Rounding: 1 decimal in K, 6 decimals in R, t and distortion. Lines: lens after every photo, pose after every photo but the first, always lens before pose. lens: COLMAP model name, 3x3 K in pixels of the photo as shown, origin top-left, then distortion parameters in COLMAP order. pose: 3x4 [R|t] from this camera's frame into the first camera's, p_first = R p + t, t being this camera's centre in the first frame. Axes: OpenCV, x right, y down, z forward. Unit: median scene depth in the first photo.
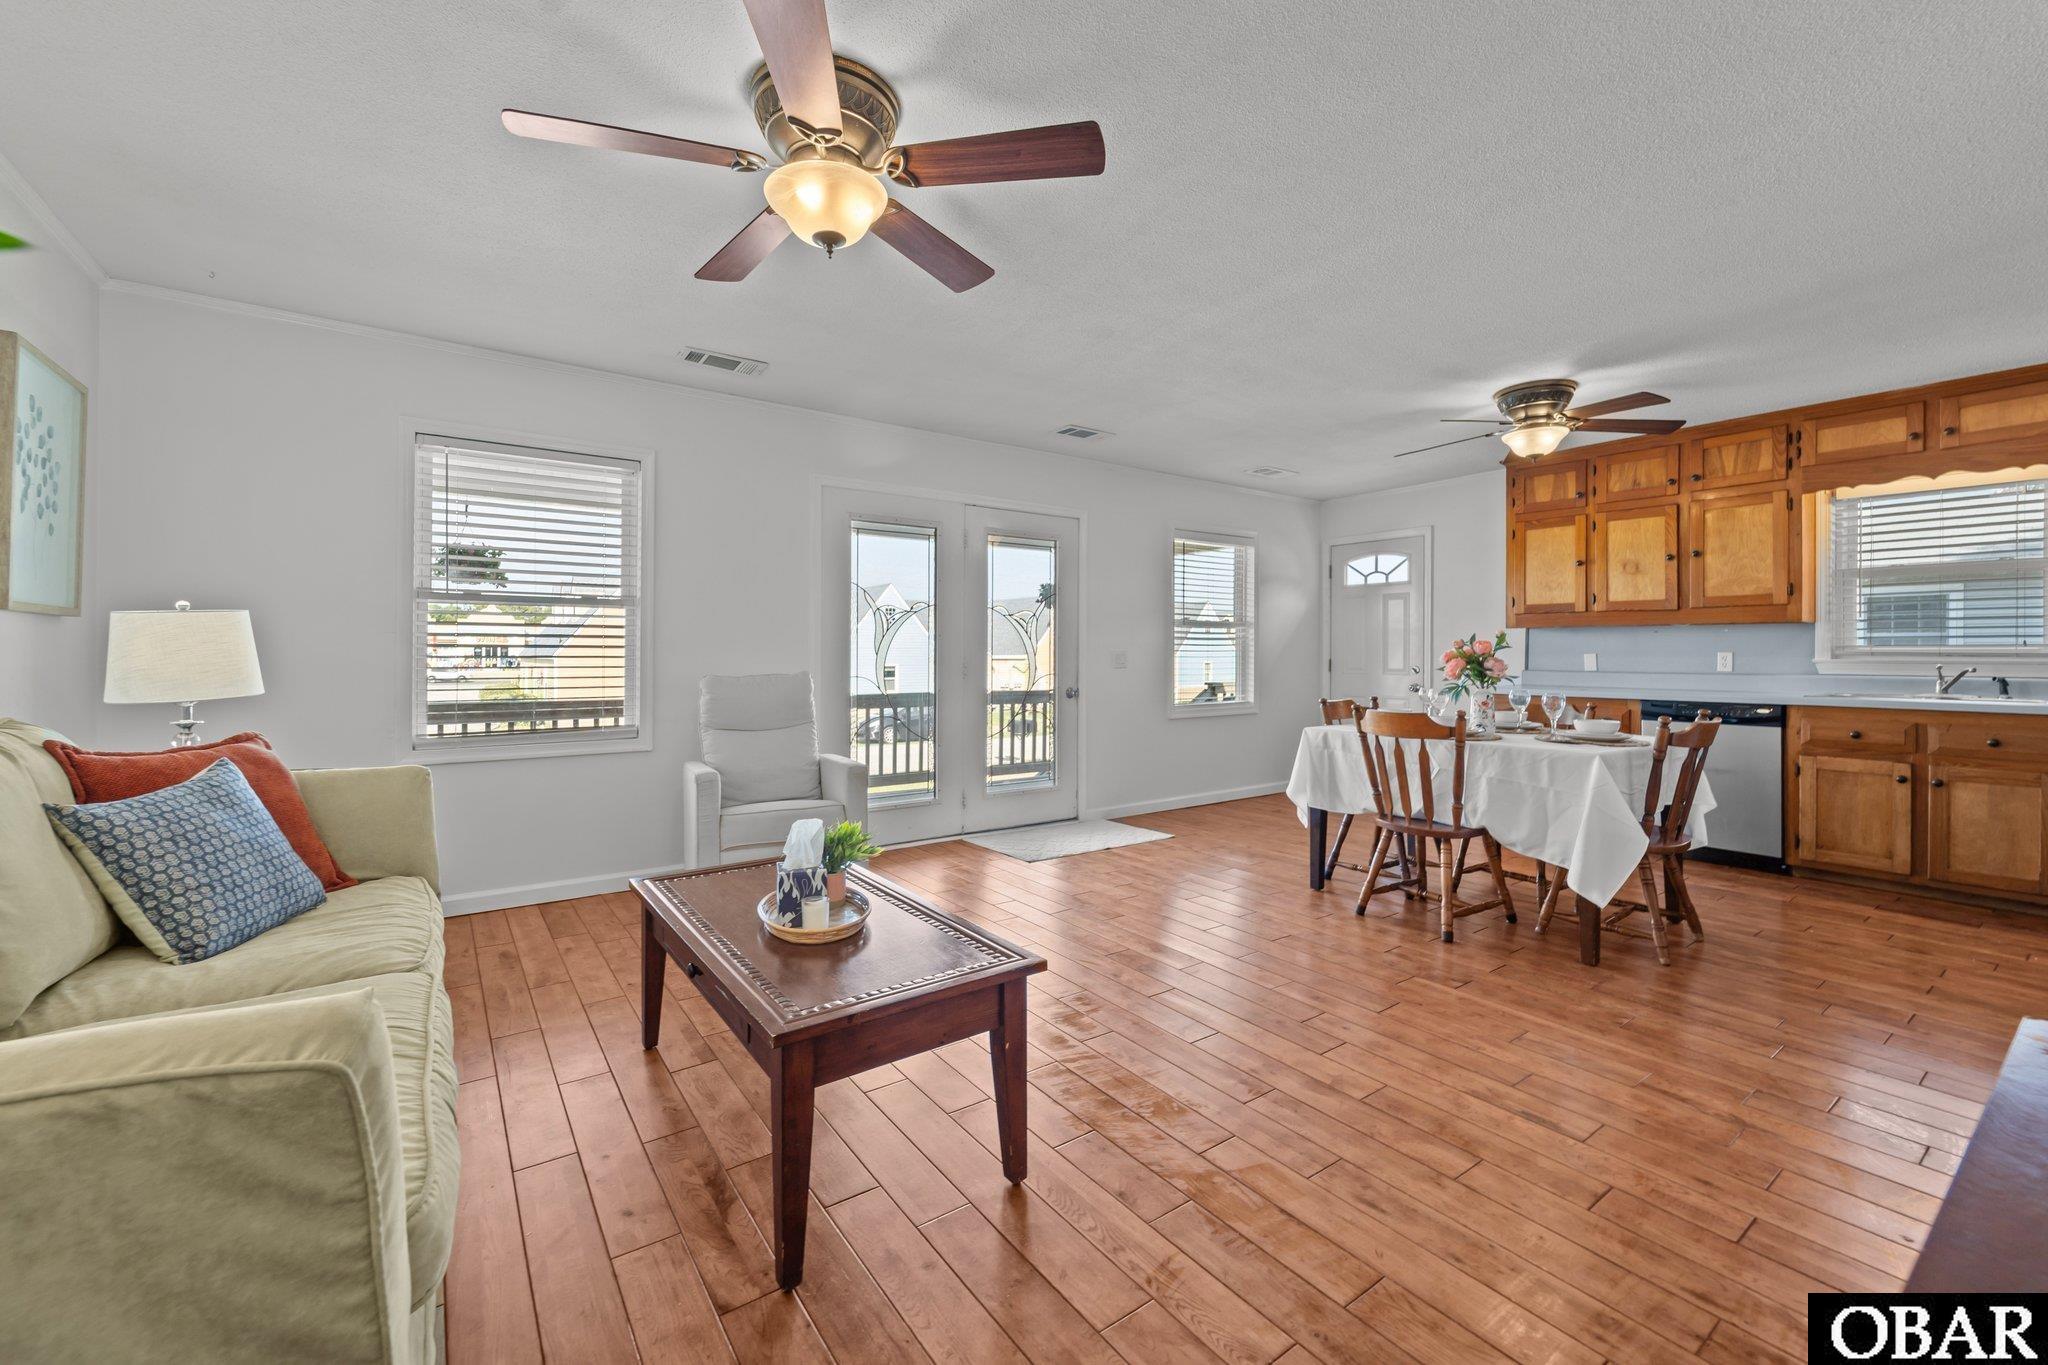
lens RADIAL K [[826.8, 0, 1020.8], [0, 826.8, 657.5], [0, 0, 1]] dist [-0.002656, -0.000744]
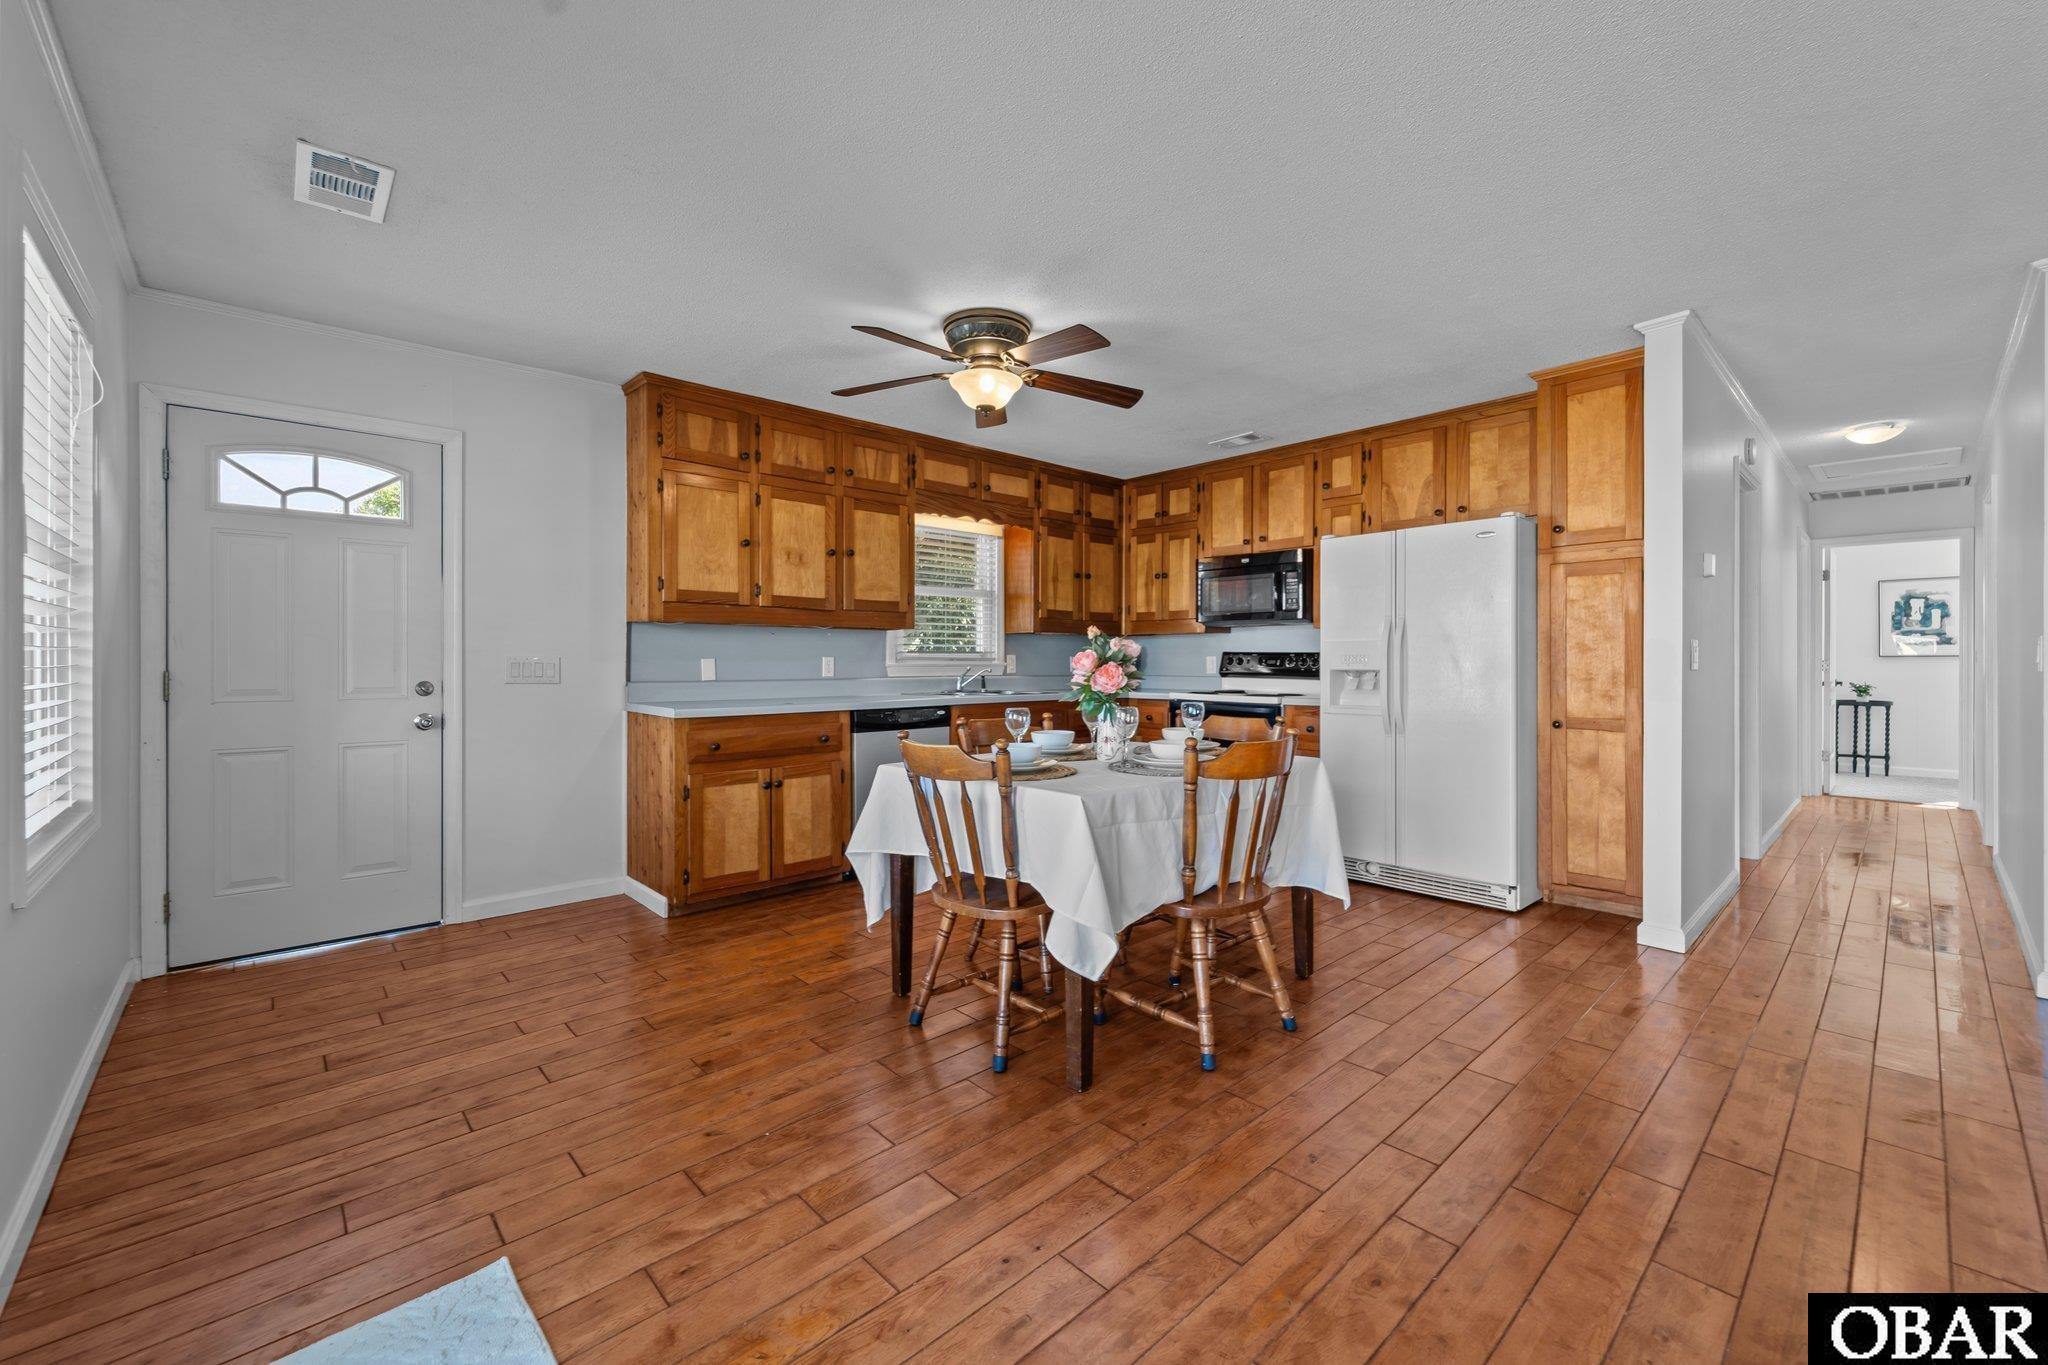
lens RADIAL K [[823.8, 0, 1020.5], [0, 823.8, 664.2], [0, 0, 1]] dist [0.000073, -0.000670]
pose [[-0.126485, -0.004105, 0.991960, -0.148732], [0.006504, 0.999967, 0.004968, -0.001282], [-0.991947, 0.007080, -0.126454, 0.944869]]
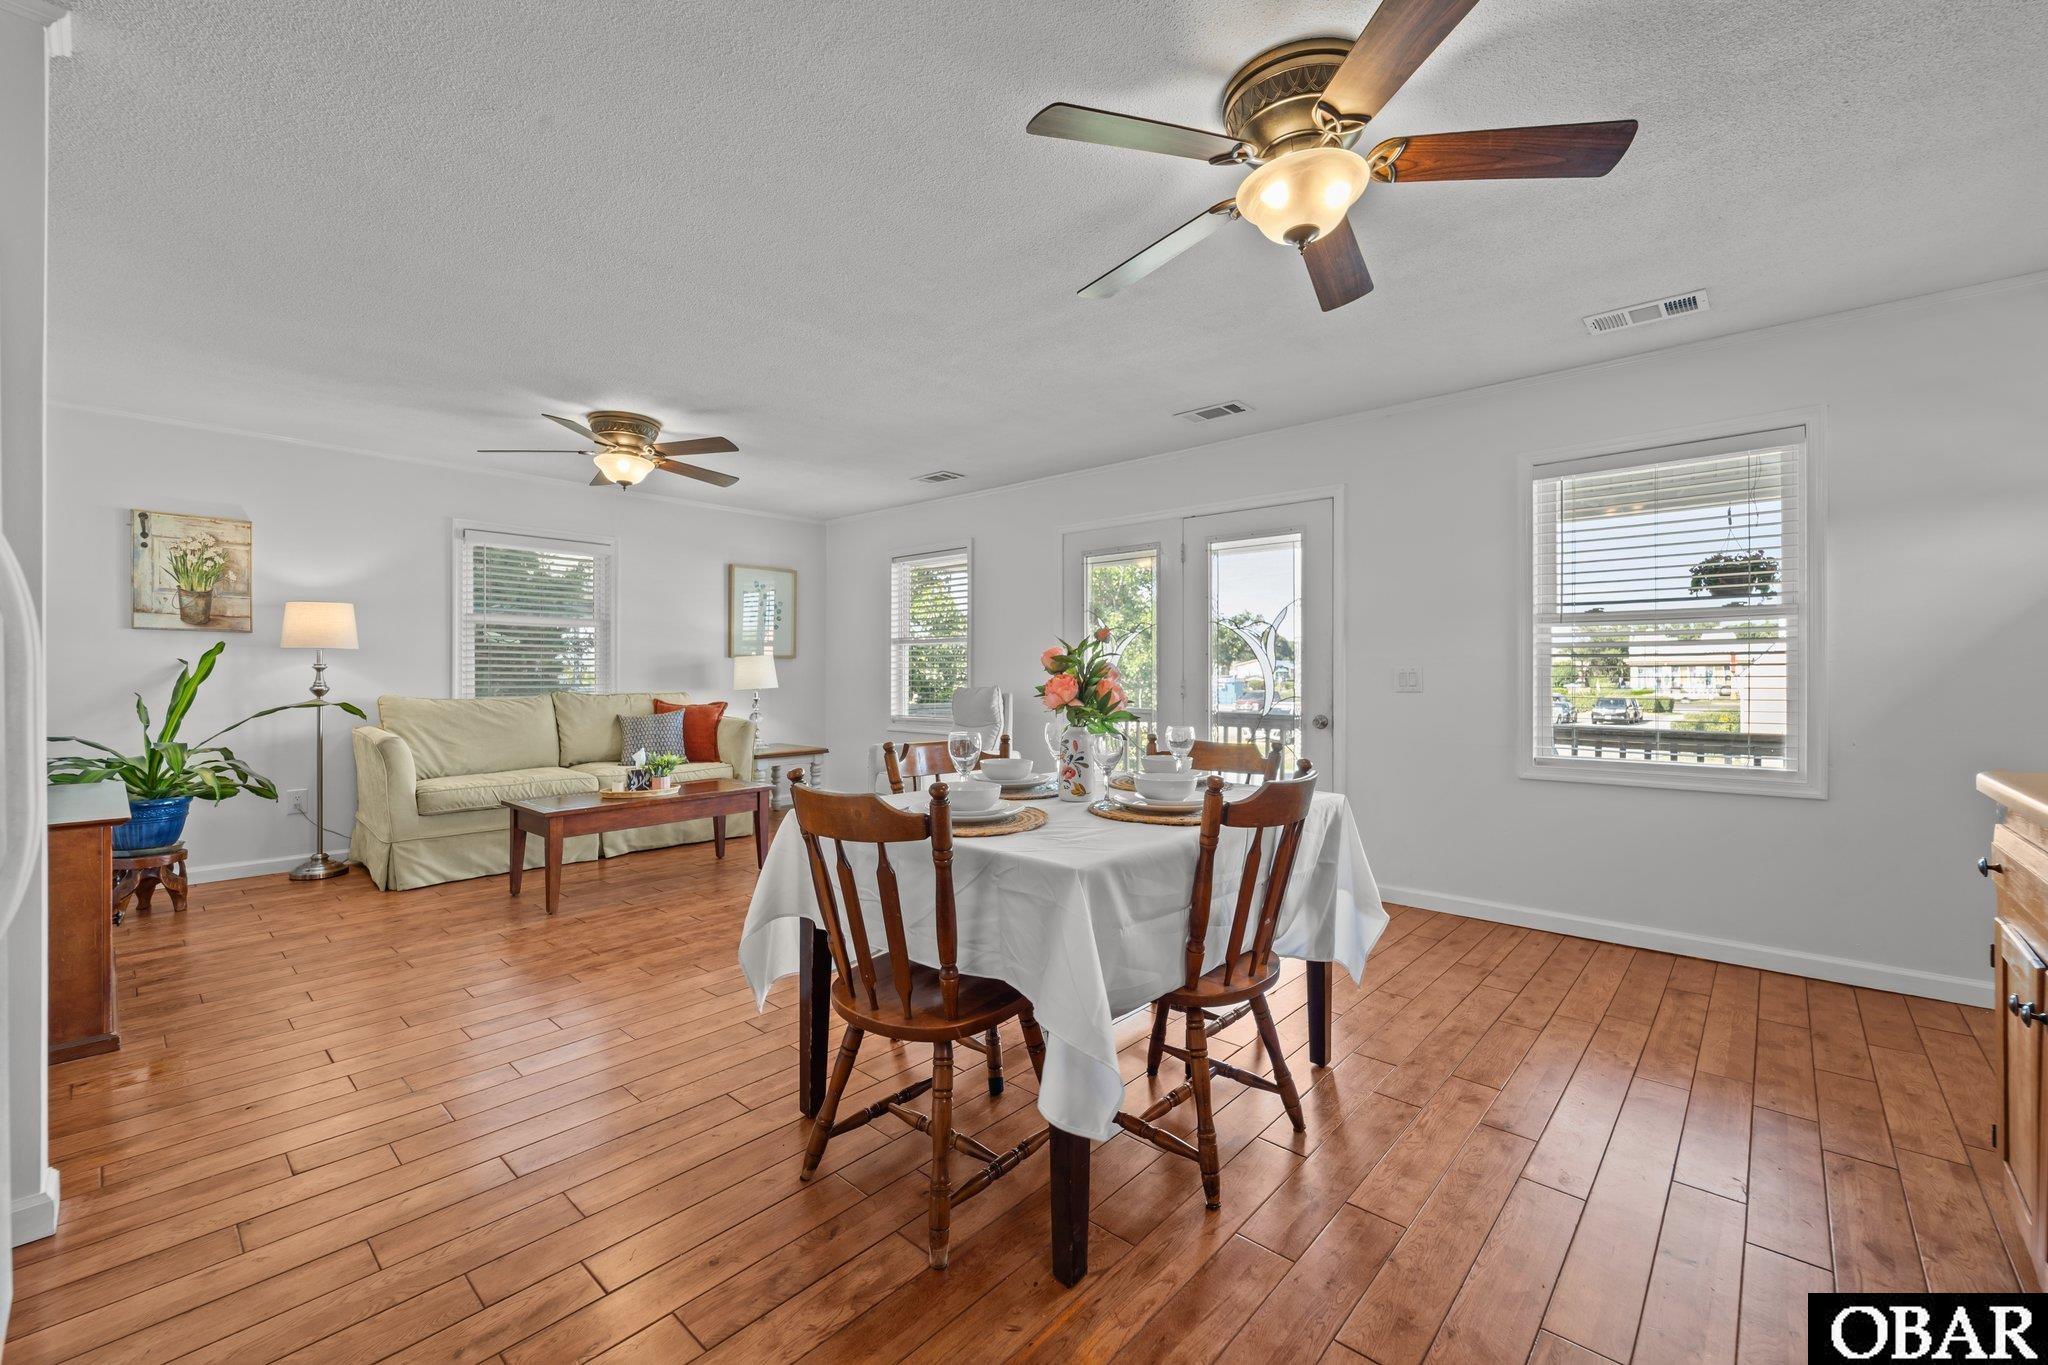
lens RADIAL K [[833.0, 0, 1027.9], [0, 833.0, 664.9], [0, 0, 1]] dist [0.002376, -0.002695]
pose [[0.223446, -0.009558, -0.974669, 0.923636], [-0.006447, 0.999916, -0.011283, 0.000514], [0.974695, 0.008804, 0.223366, 0.662361]]
